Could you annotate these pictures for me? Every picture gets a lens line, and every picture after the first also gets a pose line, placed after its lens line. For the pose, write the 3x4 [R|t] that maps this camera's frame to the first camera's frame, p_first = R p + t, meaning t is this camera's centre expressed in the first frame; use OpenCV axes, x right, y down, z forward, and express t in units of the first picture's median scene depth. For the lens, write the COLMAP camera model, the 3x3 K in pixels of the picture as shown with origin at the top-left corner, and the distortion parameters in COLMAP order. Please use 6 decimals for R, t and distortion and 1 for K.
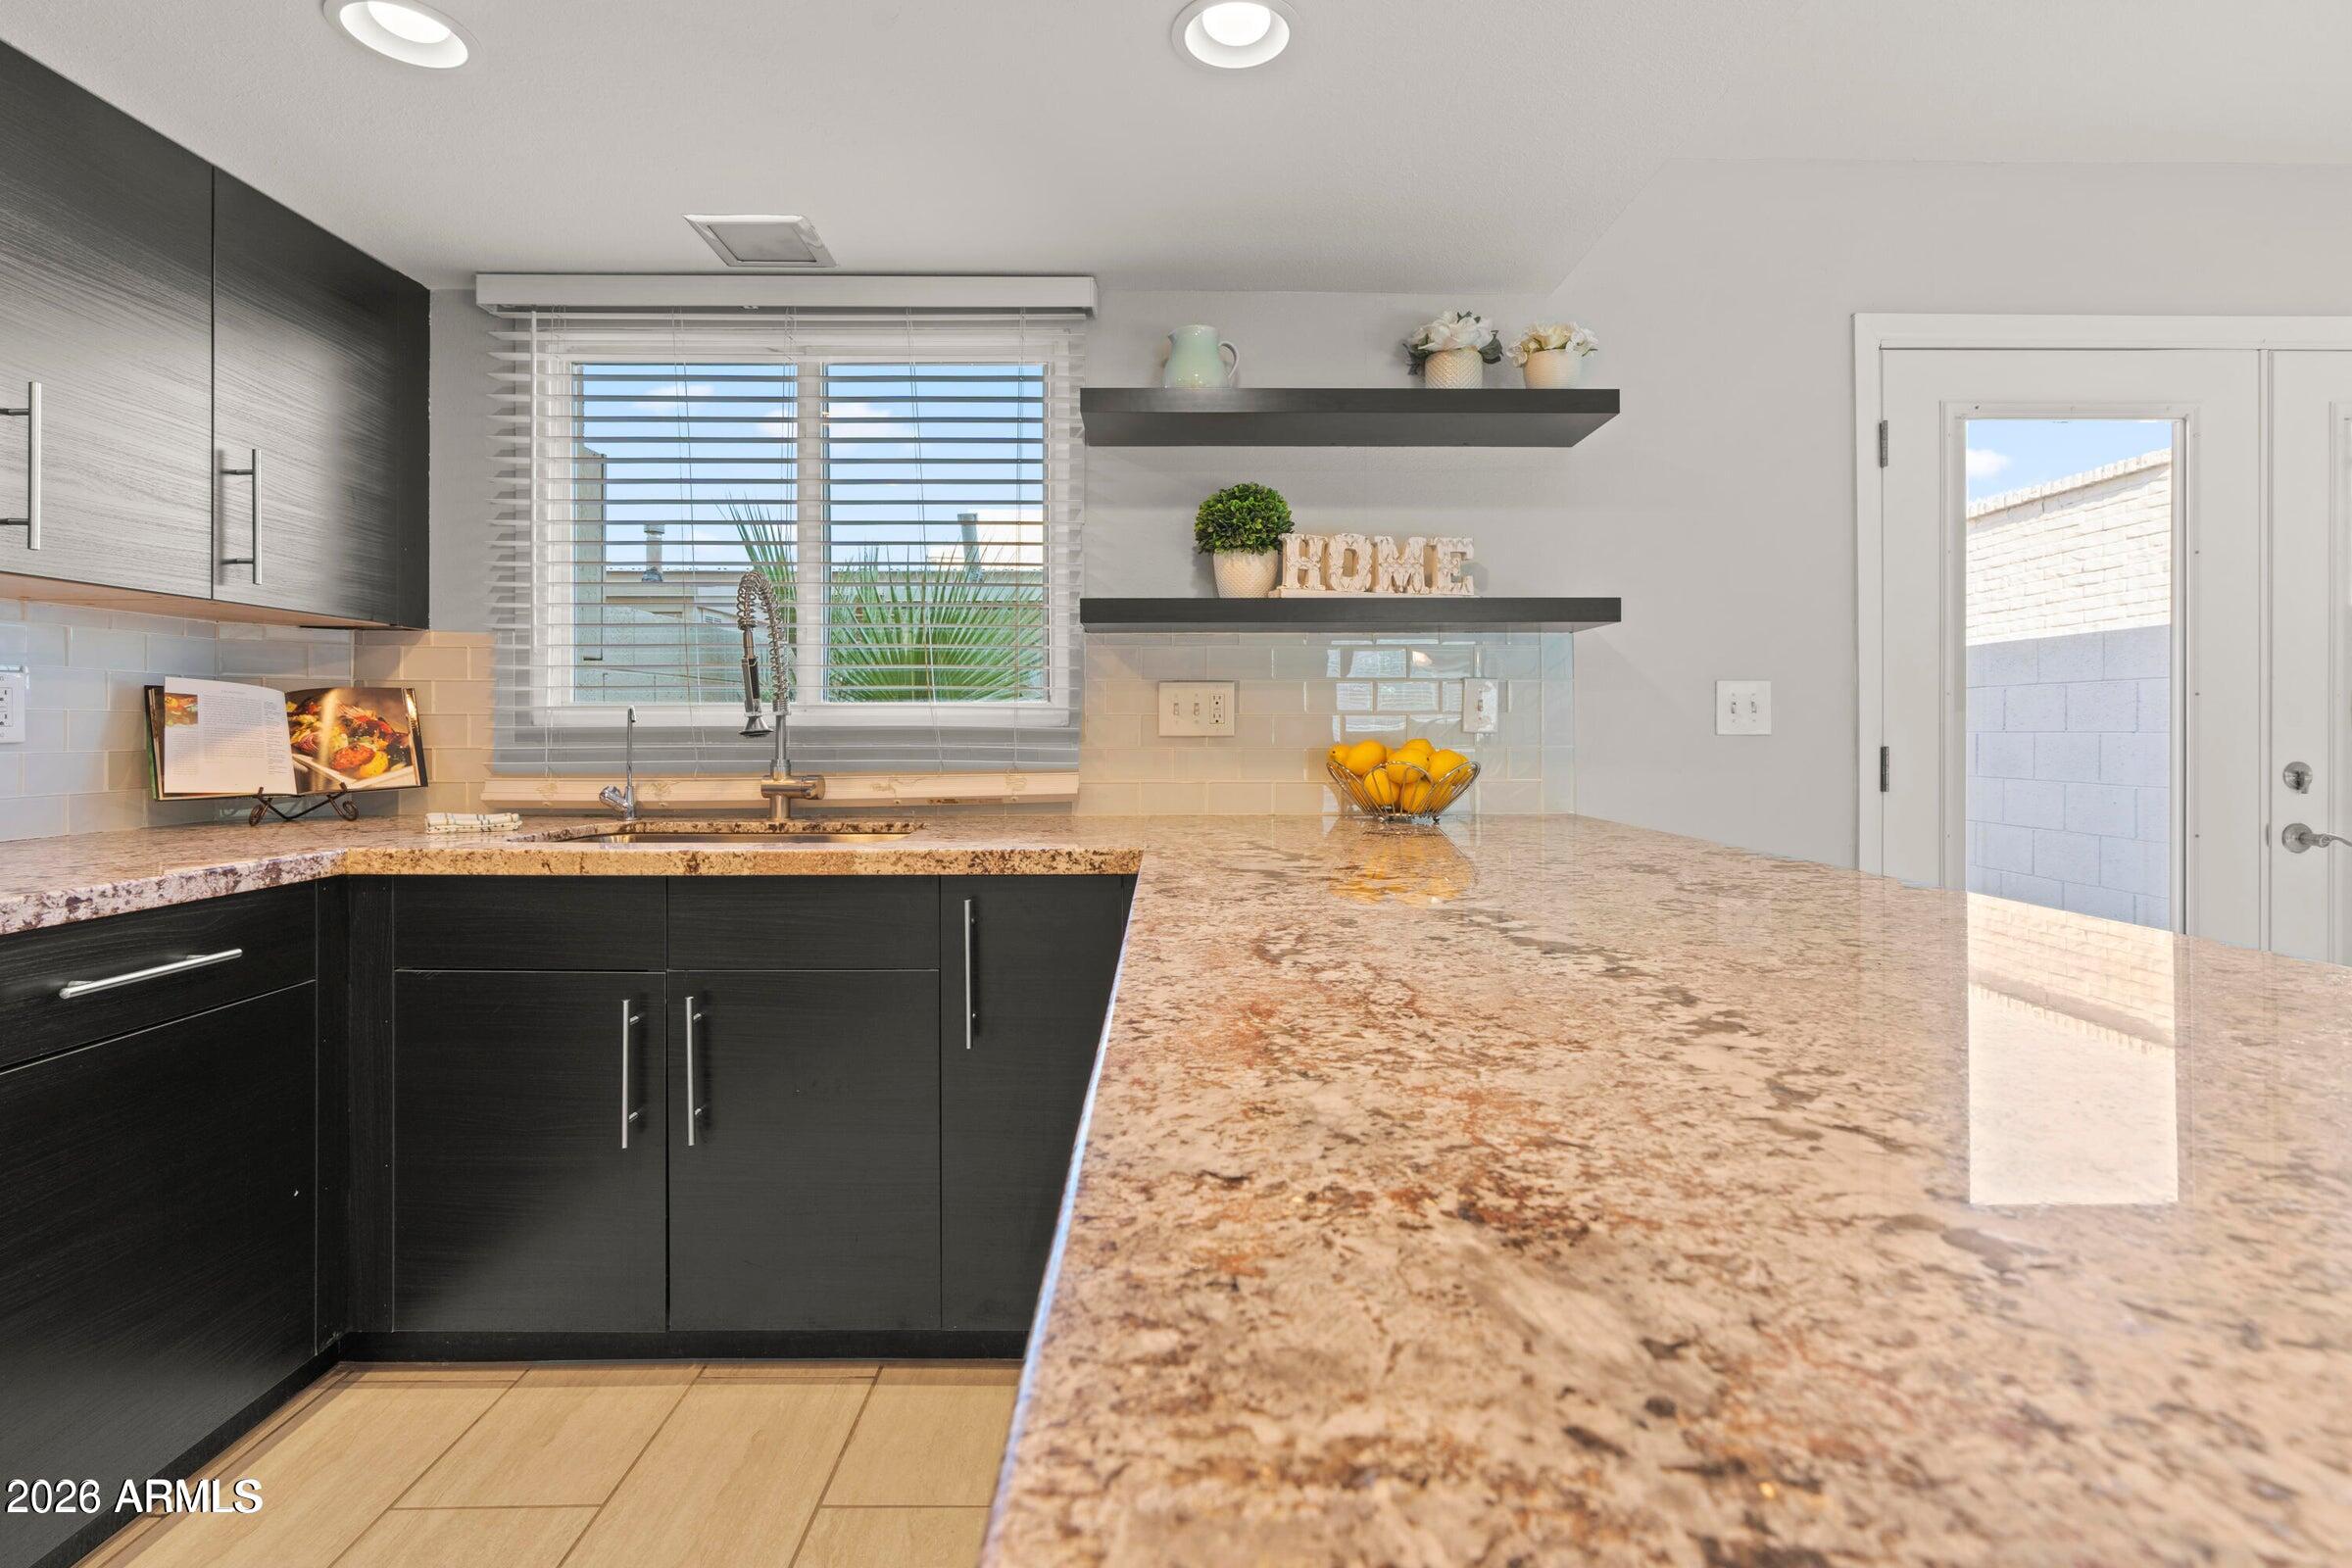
lens RADIAL K [[1079.6, 0, 1189.4], [0, 1079.6, 728.8], [0, 0, 1]] dist [-0.016089, 0.005887]
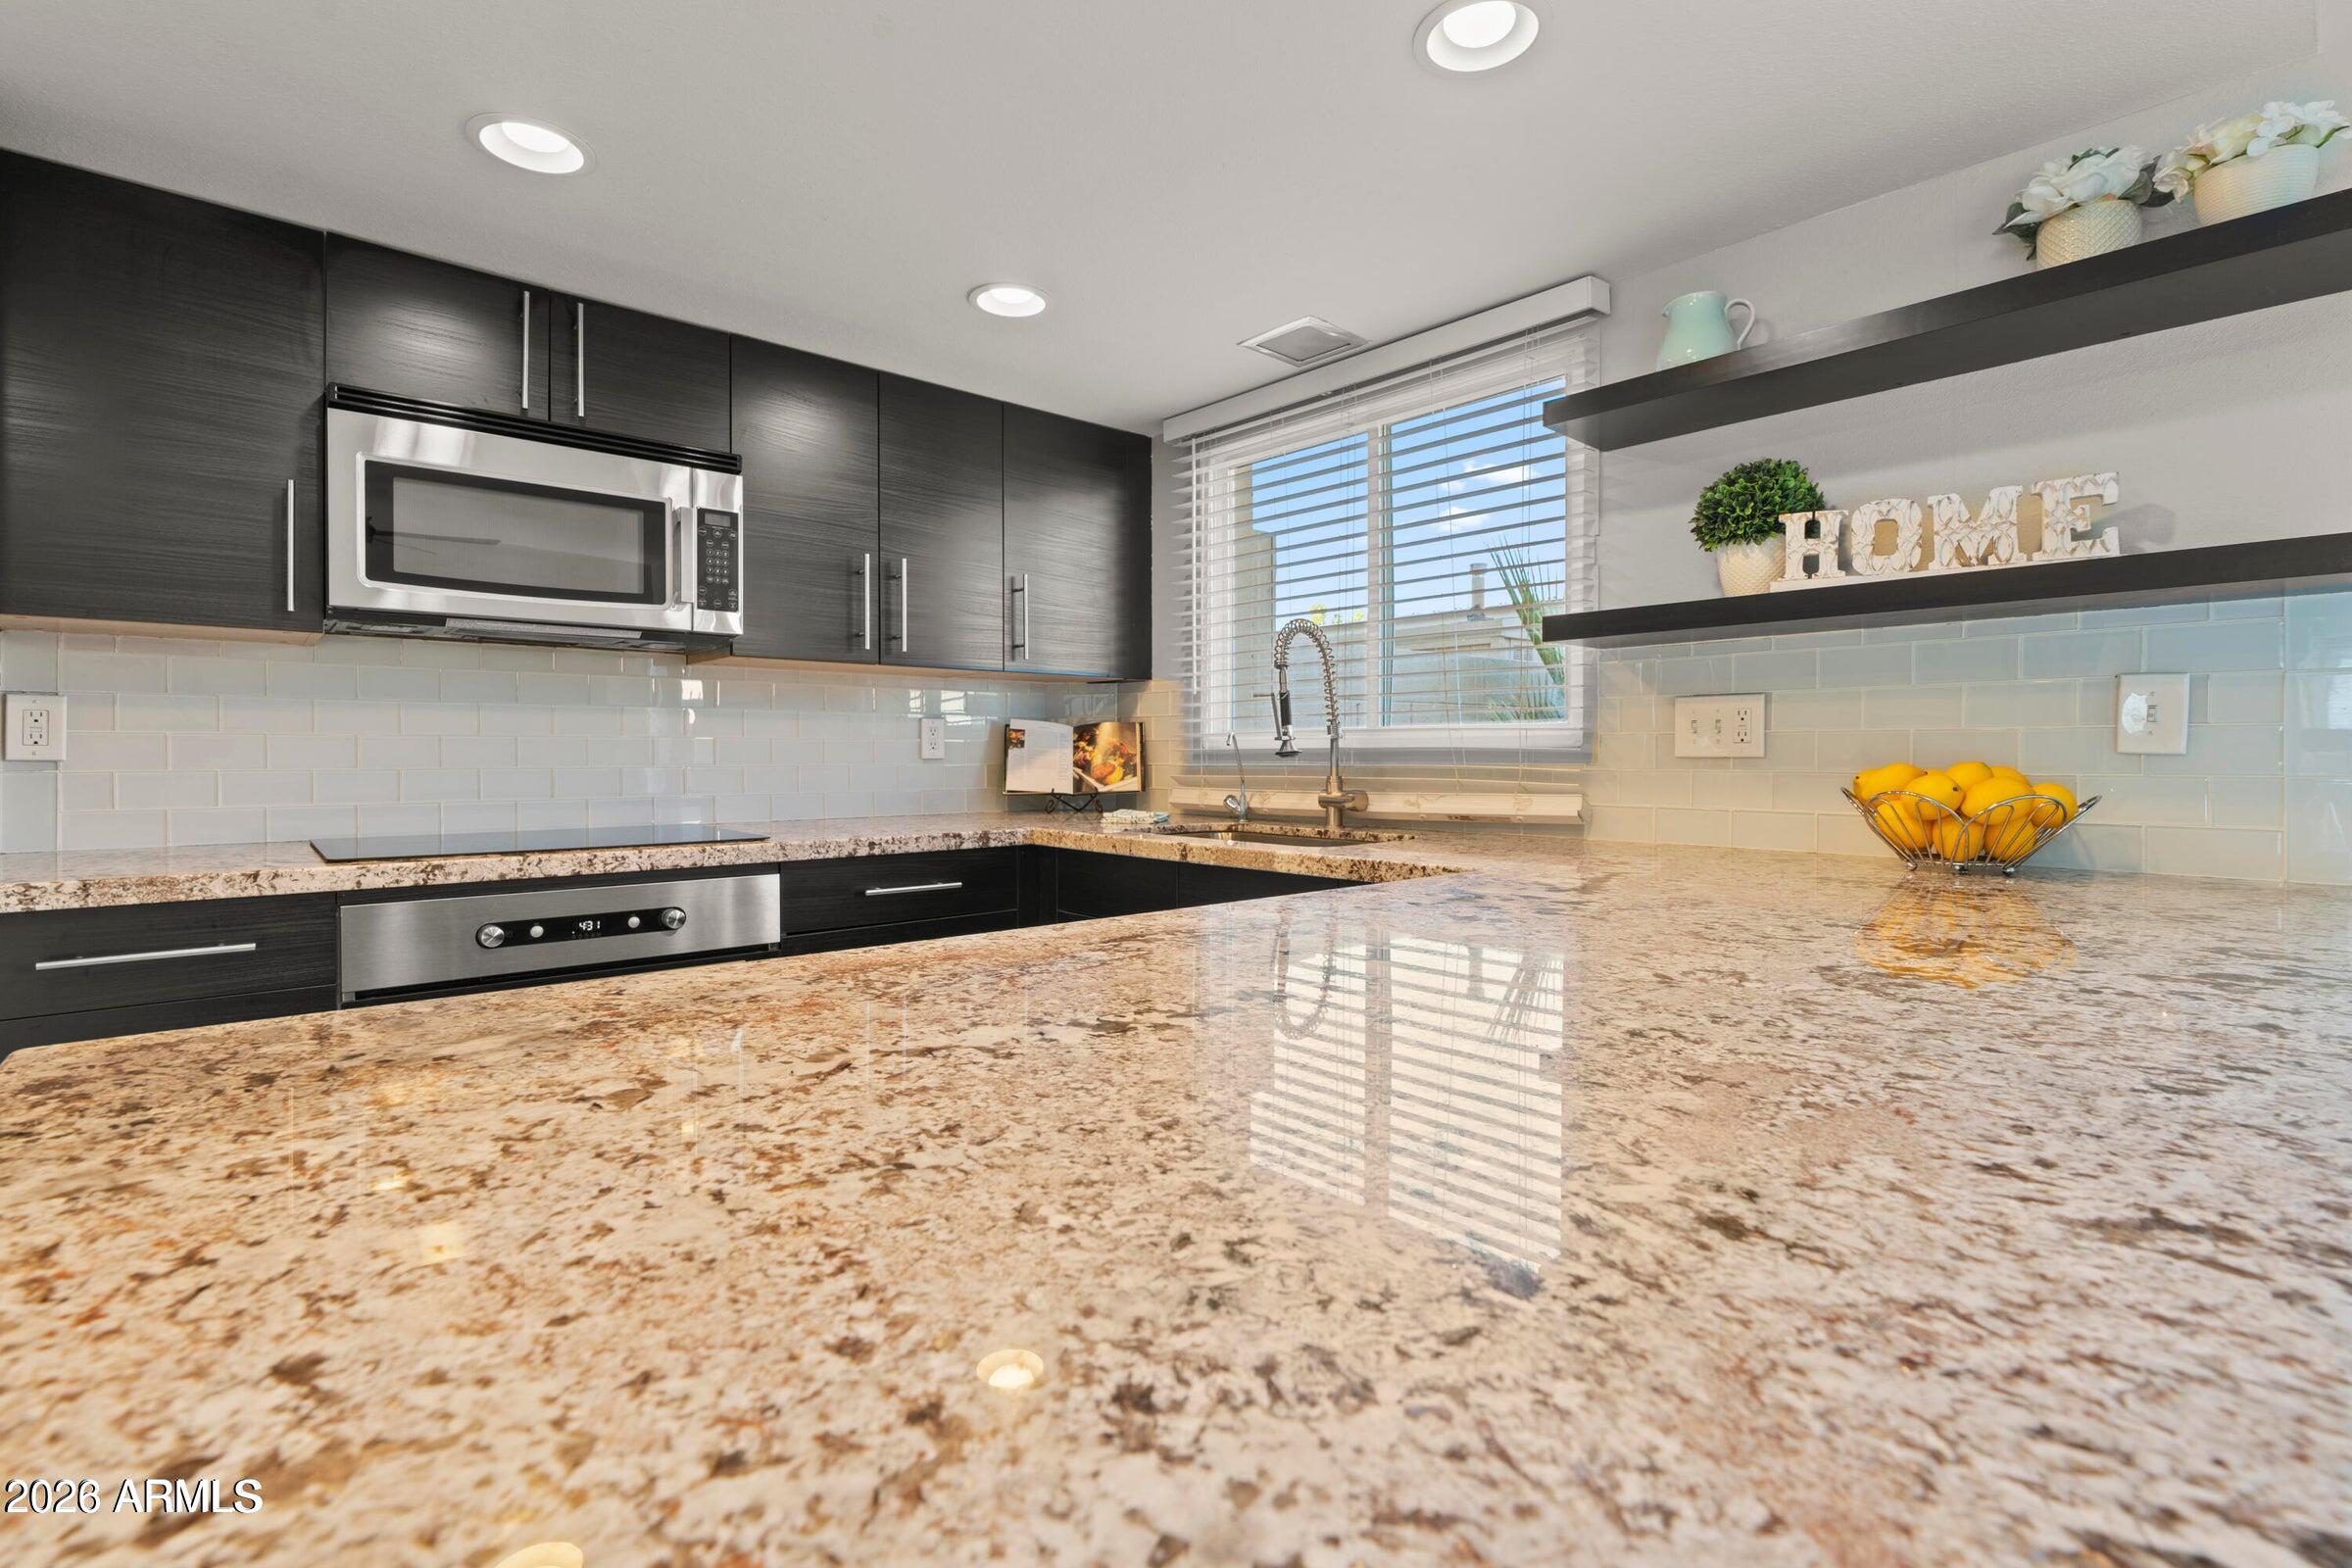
lens RADIAL K [[1079.6, 0, 1181.6], [0, 1079.6, 764.0], [0, 0, 1]] dist [-0.016089, 0.005887]
pose [[0.655923, 0.007693, -0.754788, 0.402887], [0.002261, 0.999924, 0.012156, 0.000584], [0.754824, -0.009680, 0.655856, 0.102475]]
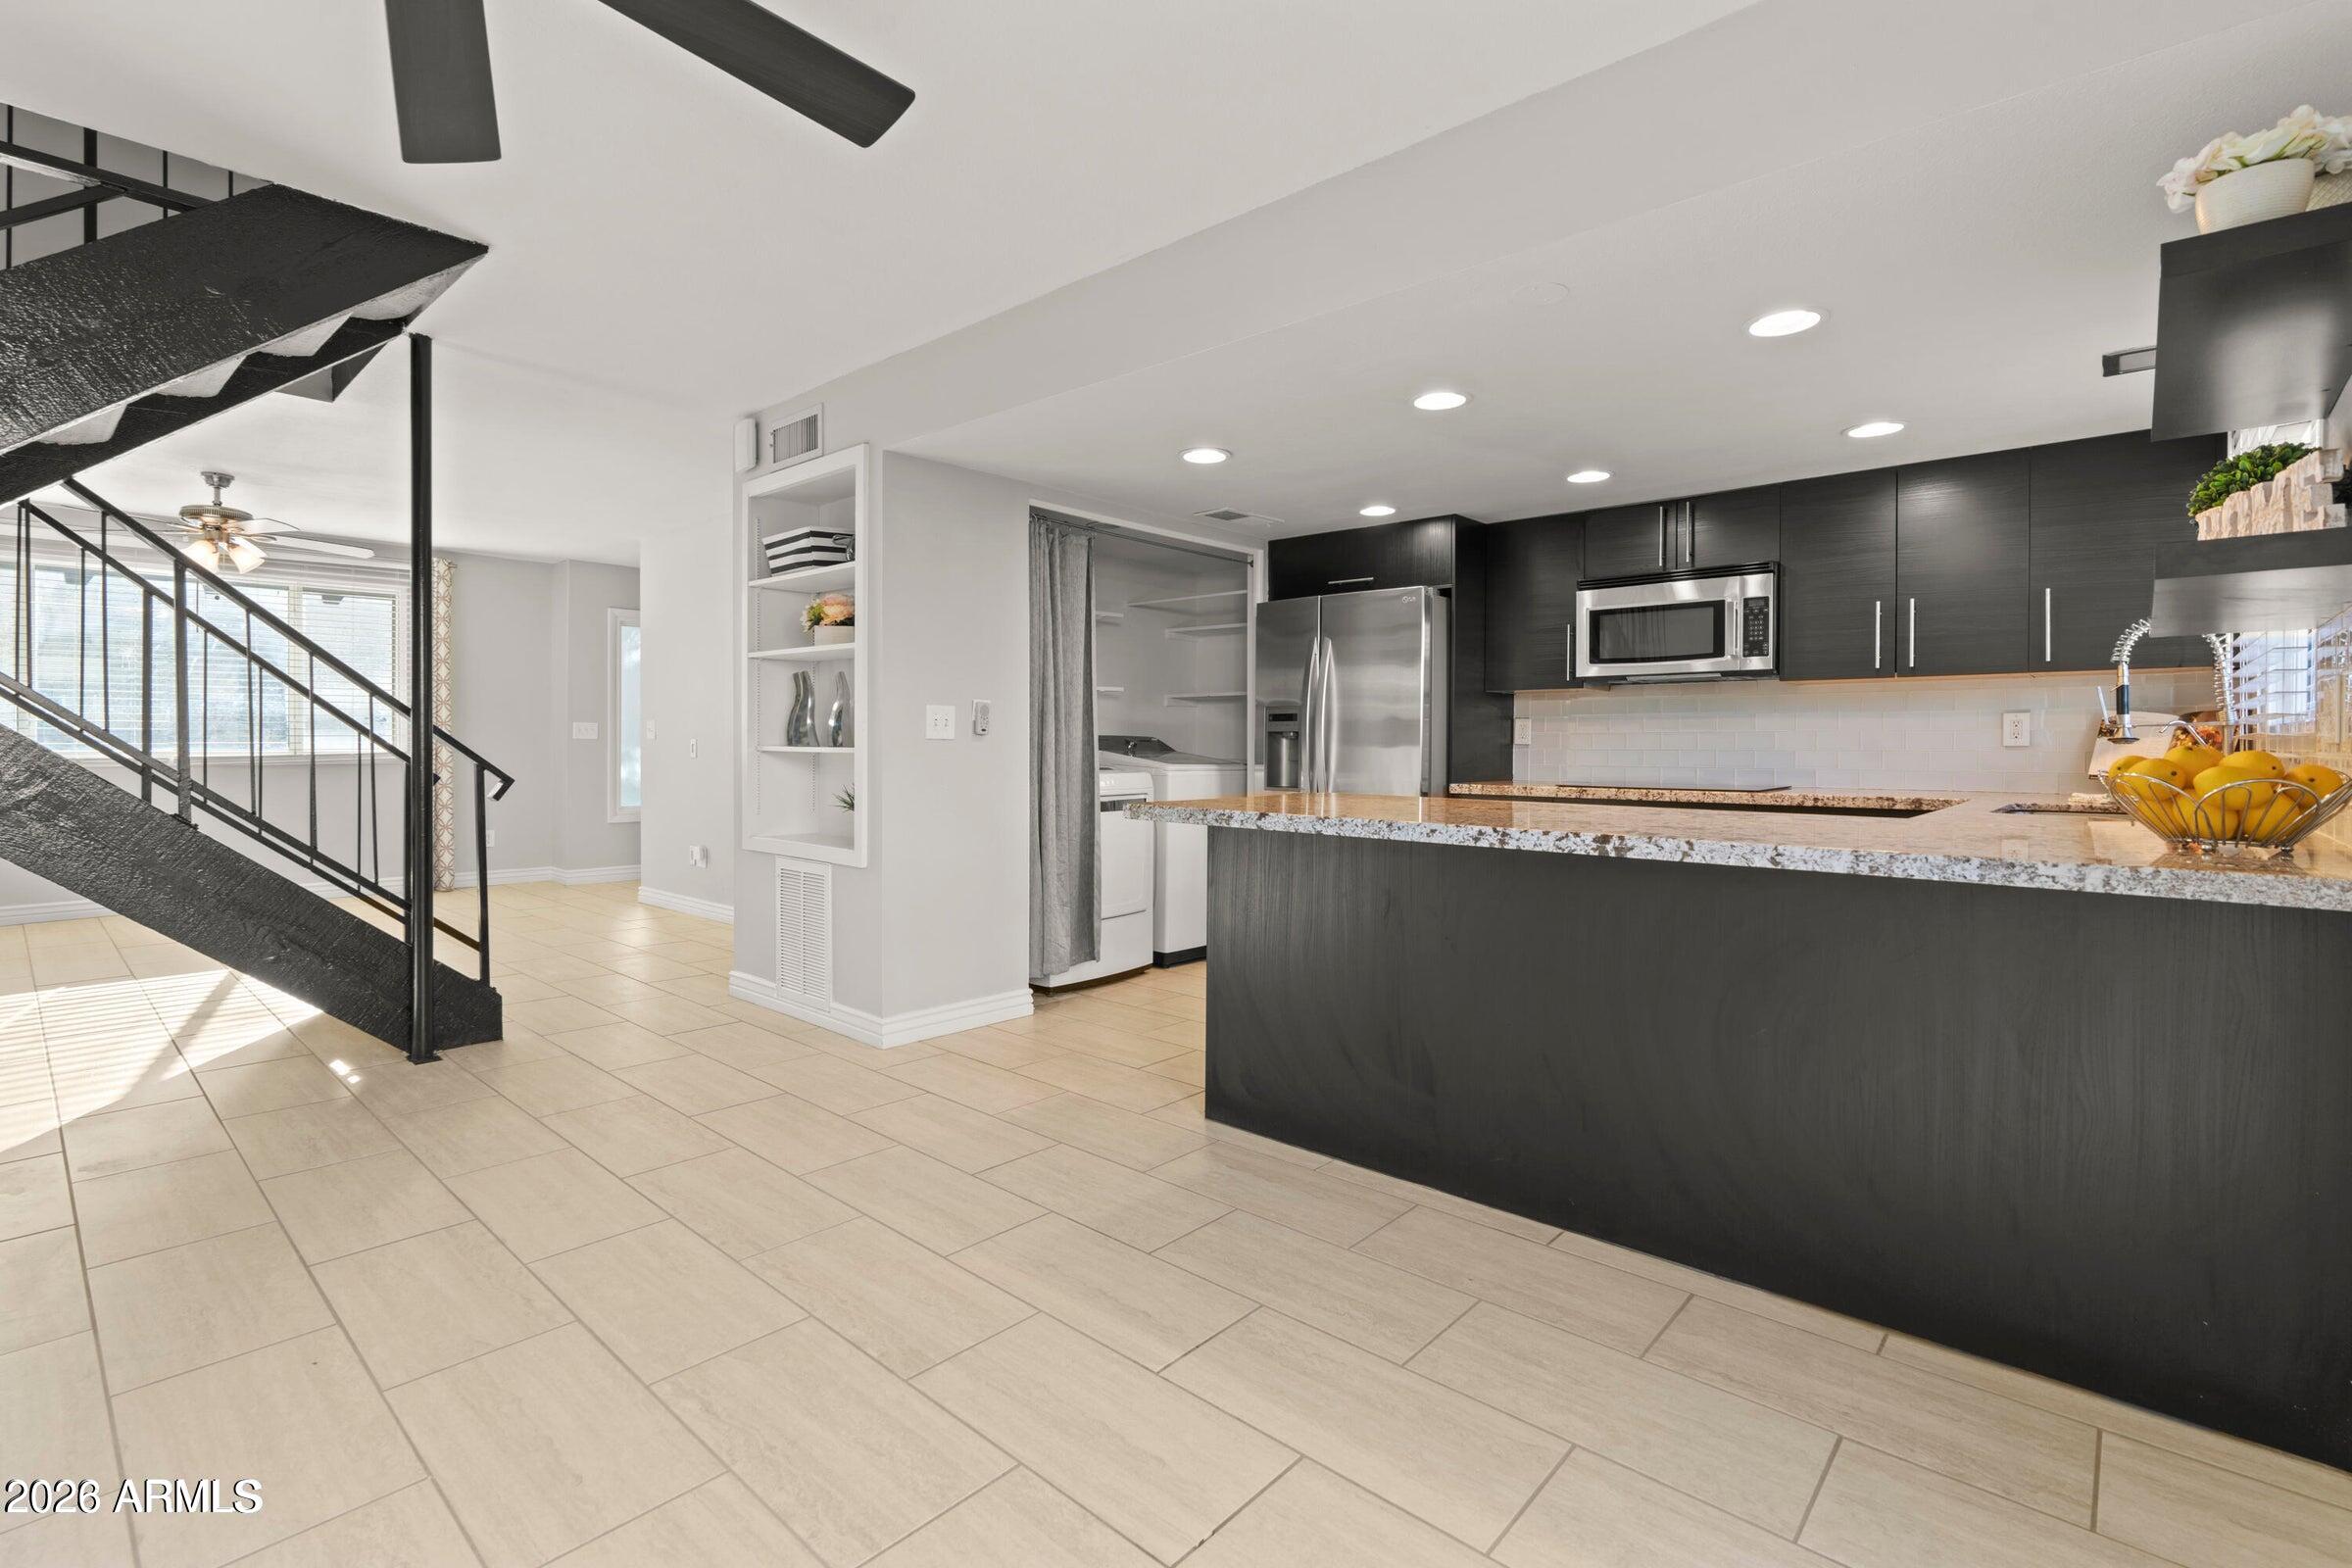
lens RADIAL K [[1079.6, 0, 1163.1], [0, 1079.6, 763.9], [0, 0, 1]] dist [-0.016089, 0.005887]
pose [[-0.683577, 0.012398, -0.729773, 1.275458], [0.001291, 0.999875, 0.015777, 0.010070], [0.729877, 0.009843, -0.683508, 0.951488]]
